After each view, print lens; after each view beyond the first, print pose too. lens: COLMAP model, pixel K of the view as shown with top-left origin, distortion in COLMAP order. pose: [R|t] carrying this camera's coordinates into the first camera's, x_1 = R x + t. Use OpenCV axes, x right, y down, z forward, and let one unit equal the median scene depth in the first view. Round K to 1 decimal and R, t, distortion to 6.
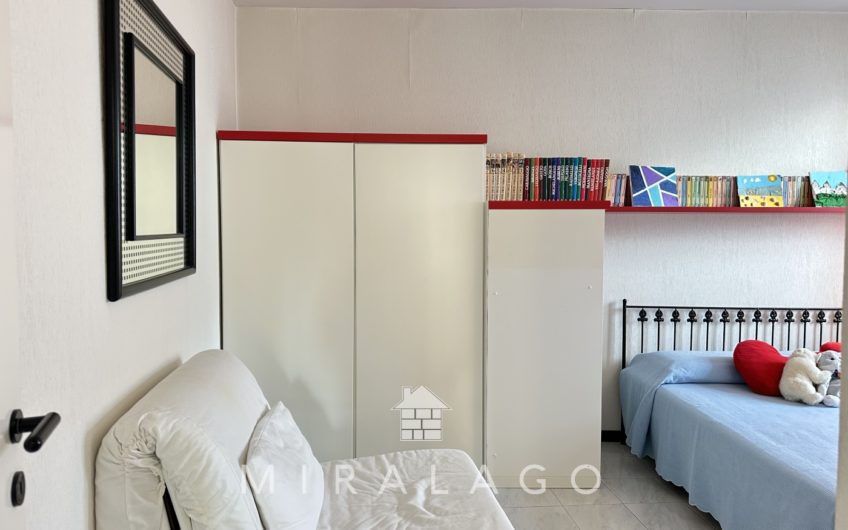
lens RADIAL K [[606.5, 0, 429.1], [0, 606.5, 267.2], [0, 0, 1]] dist [0.079147, -0.086902]
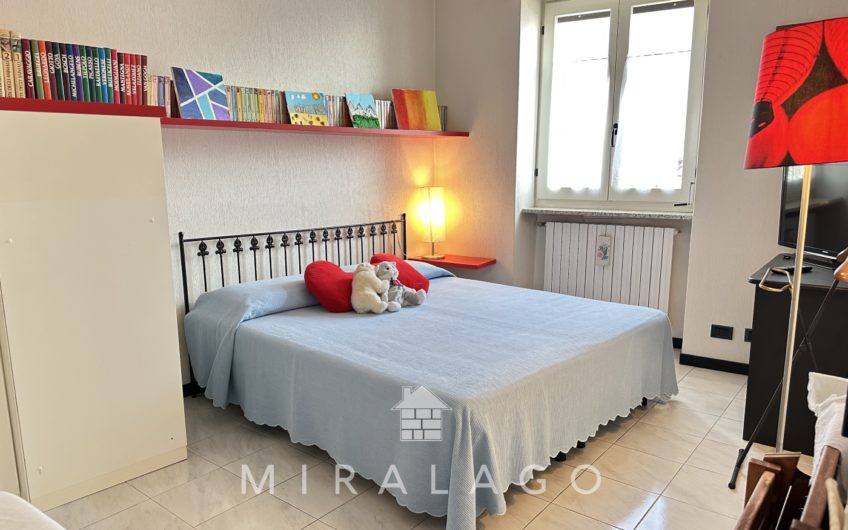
lens RADIAL K [[606.5, 0, 429.1], [0, 606.5, 267.2], [0, 0, 1]] dist [0.079147, -0.086902]
pose [[0.707018, -0.131799, 0.694805, -0.033154], [0.055319, 0.989777, 0.131461, 0.008363], [-0.705029, -0.054510, 0.707081, 0.167323]]
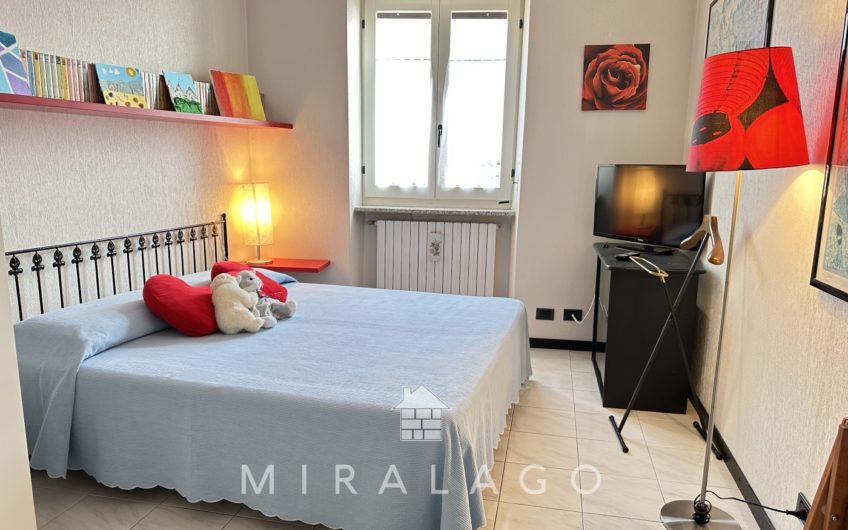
lens RADIAL K [[606.5, 0, 429.1], [0, 606.5, 267.2], [0, 0, 1]] dist [0.079147, -0.086902]
pose [[0.316100, -0.169775, 0.933411, -0.111893], [0.046568, 0.985449, 0.163470, -0.007646], [-0.947582, -0.008206, 0.319407, 0.385576]]
